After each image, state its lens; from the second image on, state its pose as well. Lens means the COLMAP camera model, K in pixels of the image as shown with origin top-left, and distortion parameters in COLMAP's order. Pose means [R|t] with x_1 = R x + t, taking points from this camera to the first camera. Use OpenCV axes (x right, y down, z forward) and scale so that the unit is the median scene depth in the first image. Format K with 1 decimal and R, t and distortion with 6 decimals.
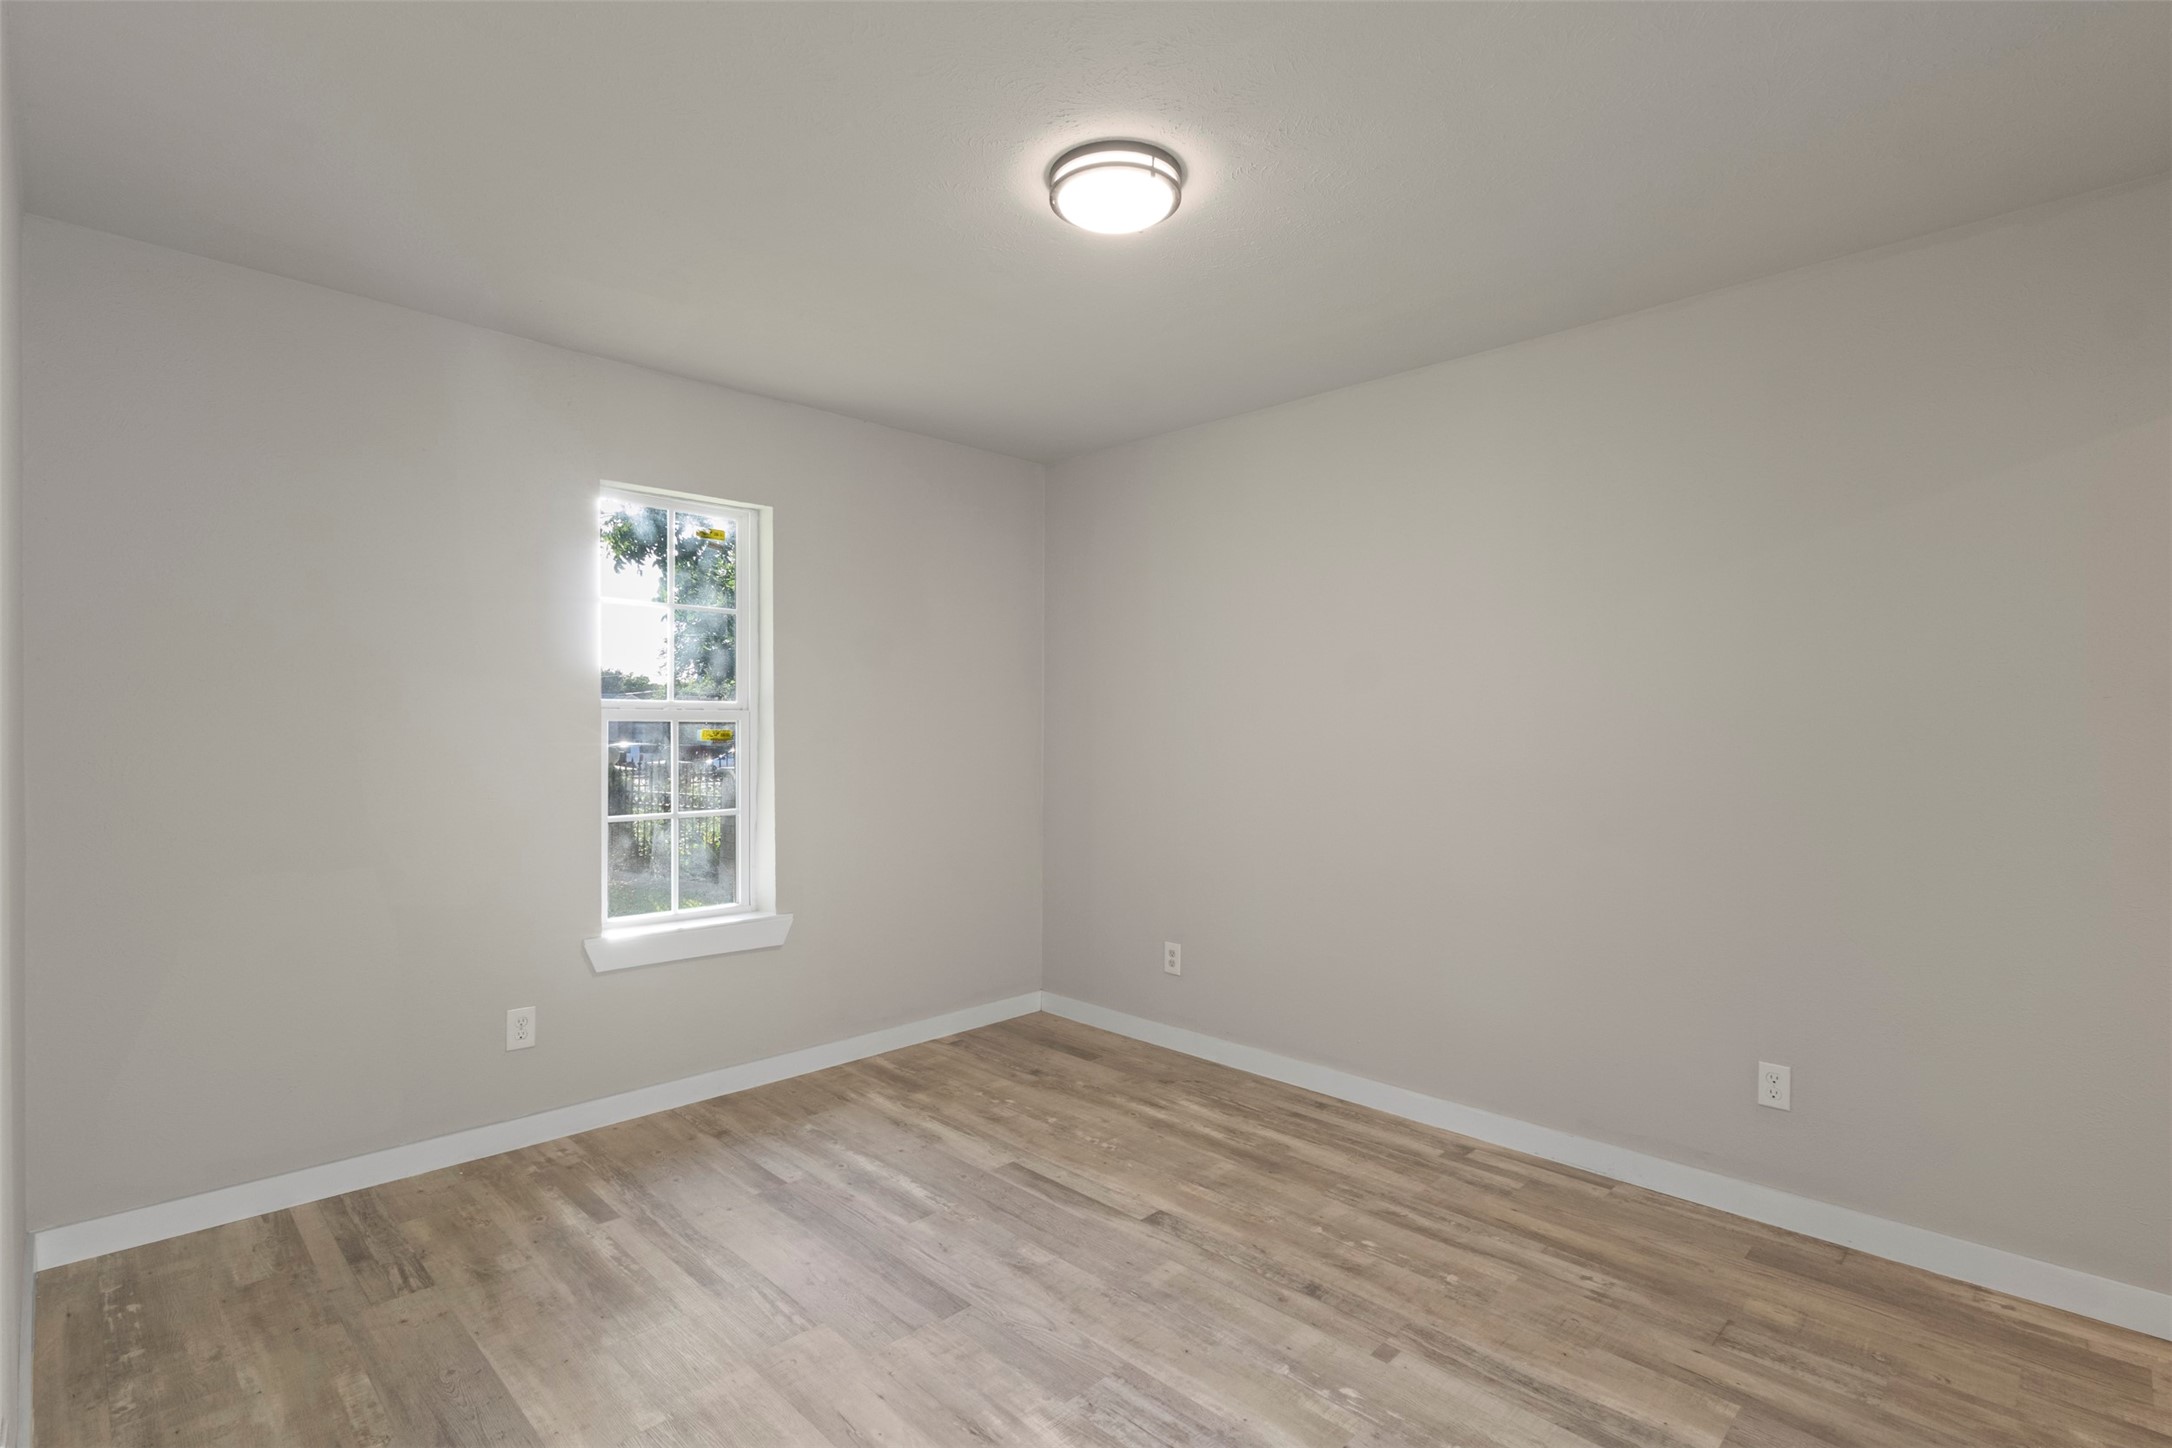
lens RADIAL K [[999.6, 0, 1082.9], [0, 999.6, 729.3], [0, 0, 1]] dist [0.001119, 0.000575]
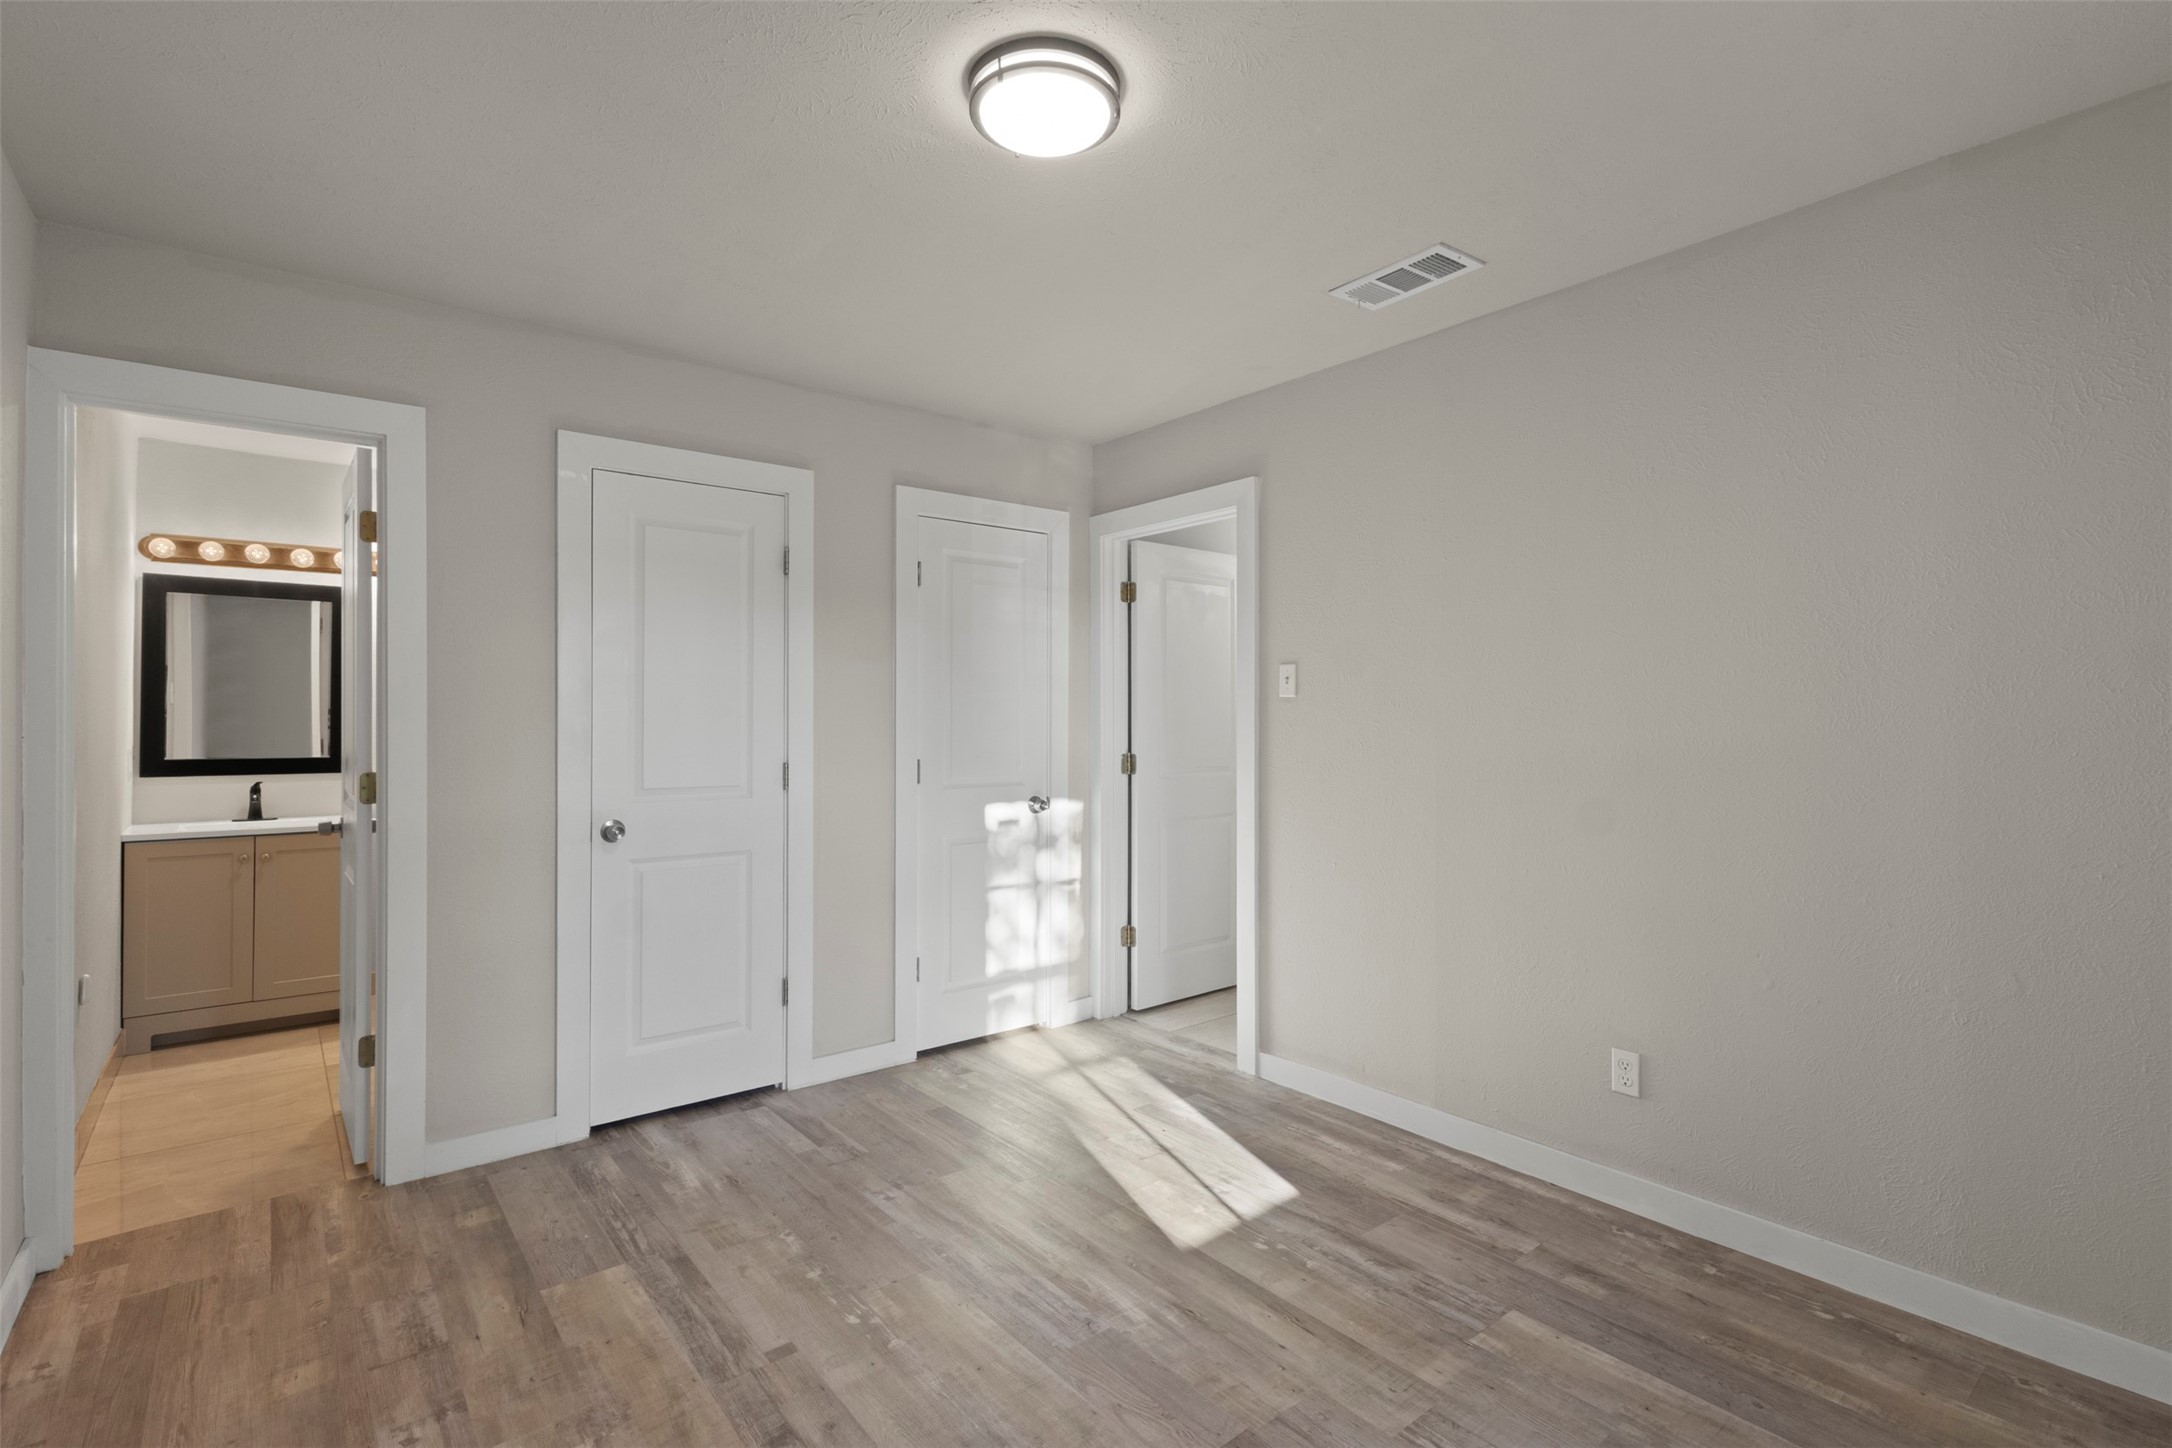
lens RADIAL K [[1005.8, 0, 1076.6], [0, 1005.8, 739.5], [0, 0, 1]] dist [-0.001001, 0.000300]
pose [[-0.993401, -0.005754, 0.114547, -0.080432], [-0.003661, 0.999823, 0.018476, 0.001054], [-0.114633, 0.017935, -0.993246, 1.622129]]
